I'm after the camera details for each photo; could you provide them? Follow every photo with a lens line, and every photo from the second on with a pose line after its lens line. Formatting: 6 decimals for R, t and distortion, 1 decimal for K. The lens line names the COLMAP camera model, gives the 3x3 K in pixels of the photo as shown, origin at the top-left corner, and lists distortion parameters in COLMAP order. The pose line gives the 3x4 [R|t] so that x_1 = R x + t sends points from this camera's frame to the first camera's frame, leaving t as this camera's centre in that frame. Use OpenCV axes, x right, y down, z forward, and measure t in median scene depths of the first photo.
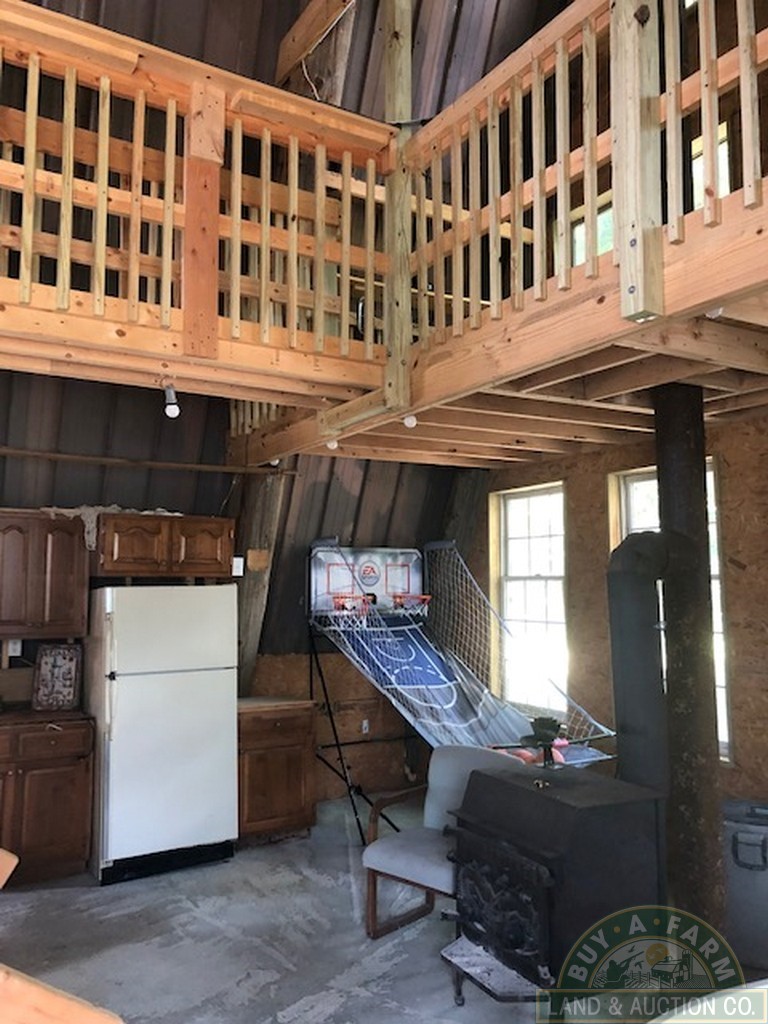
lens RADIAL K [[845.7, 0, 384.0], [0, 845.7, 512.0], [0, 0, 1]] dist [0.012553, -0.008056]
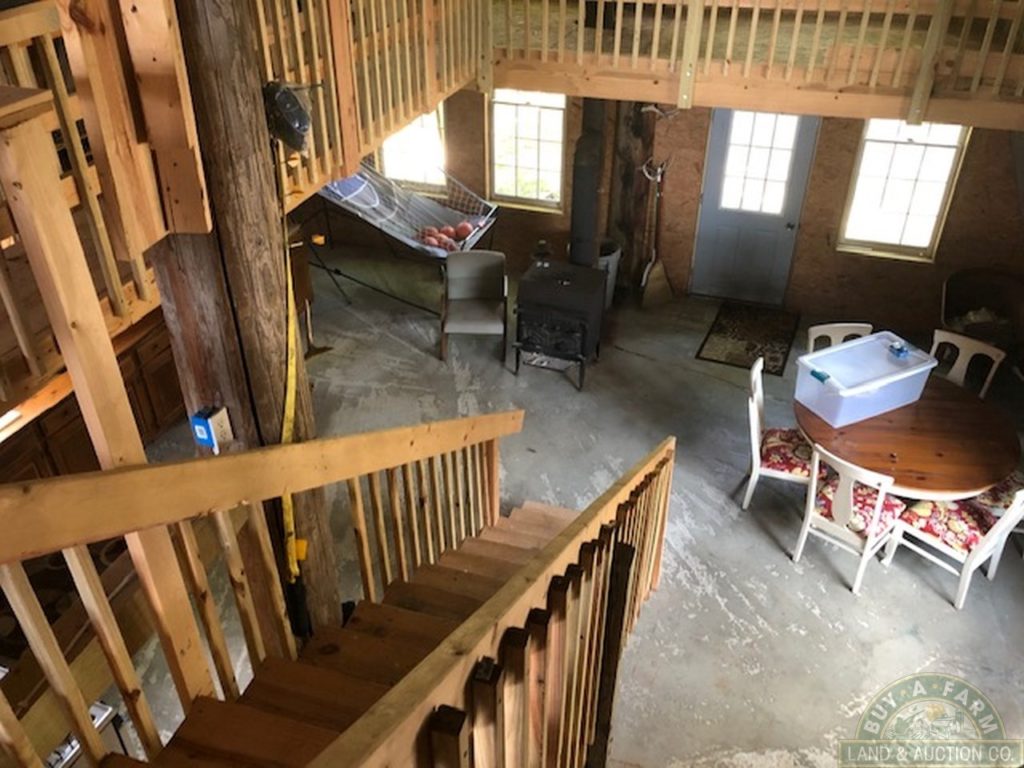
lens RADIAL K [[845.7, 0, 512.0], [0, 845.7, 384.0], [0, 0, 1]] dist [0.012553, -0.008056]
pose [[0.762177, -0.360949, 0.537403, -0.950206], [-0.057716, 0.788941, 0.611752, -0.630996], [-0.644791, -0.497280, 0.580480, -0.220727]]
